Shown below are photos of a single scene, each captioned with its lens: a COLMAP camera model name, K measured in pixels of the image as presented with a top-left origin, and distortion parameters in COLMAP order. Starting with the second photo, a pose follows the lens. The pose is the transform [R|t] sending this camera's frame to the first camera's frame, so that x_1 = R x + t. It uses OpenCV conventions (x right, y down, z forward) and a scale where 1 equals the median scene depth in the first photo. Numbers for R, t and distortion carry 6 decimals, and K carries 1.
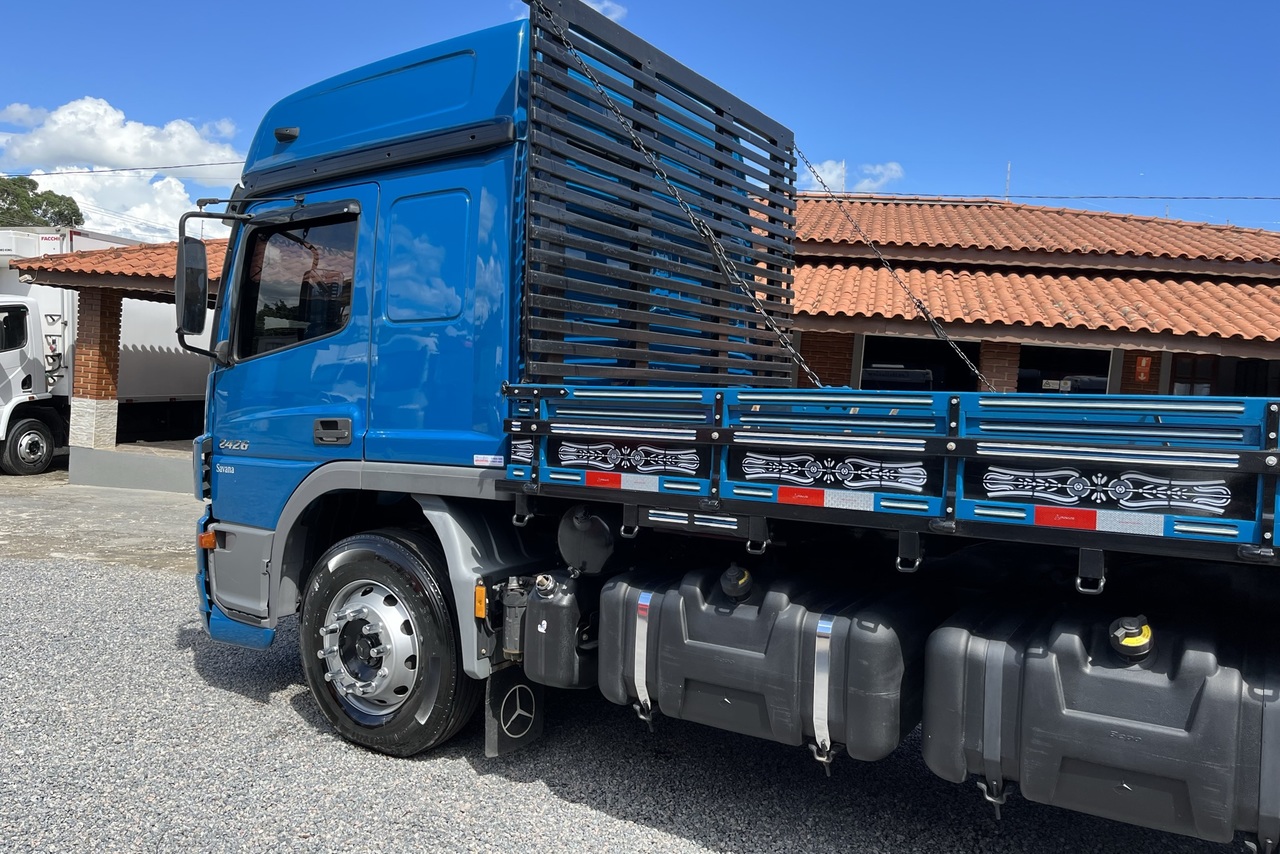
lens RADIAL K [[958.3, 0, 639.7], [0, 958.3, 430.1], [0, 0, 1]] dist [0.036066, -0.003058]
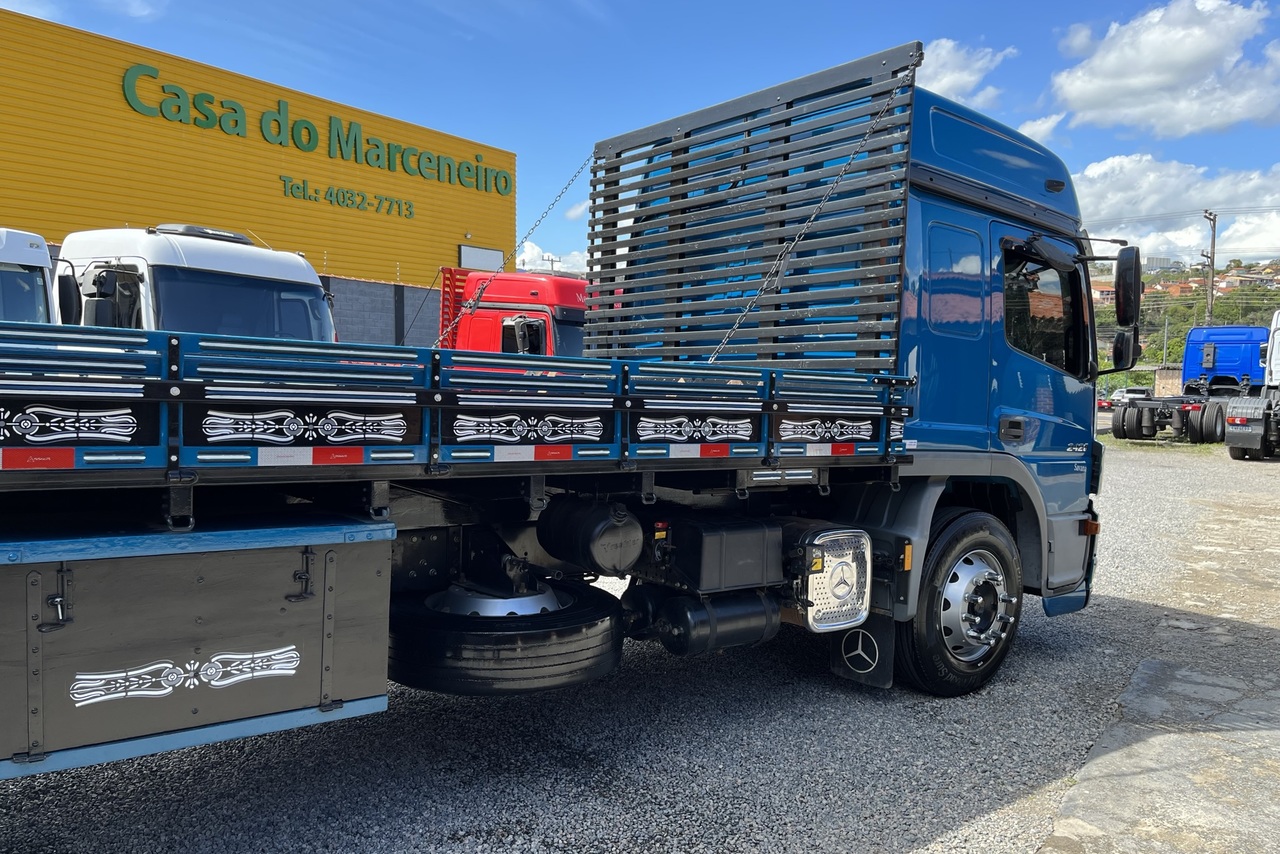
lens RADIAL K [[958.3, 0, 641.9], [0, 958.3, 436.2], [0, 0, 1]] dist [0.036066, -0.003058]
pose [[0.329901, -0.069260, 0.941471, -0.597529], [-0.013633, 0.996851, 0.078111, -0.027831], [-0.943917, -0.038604, 0.327918, 0.377605]]
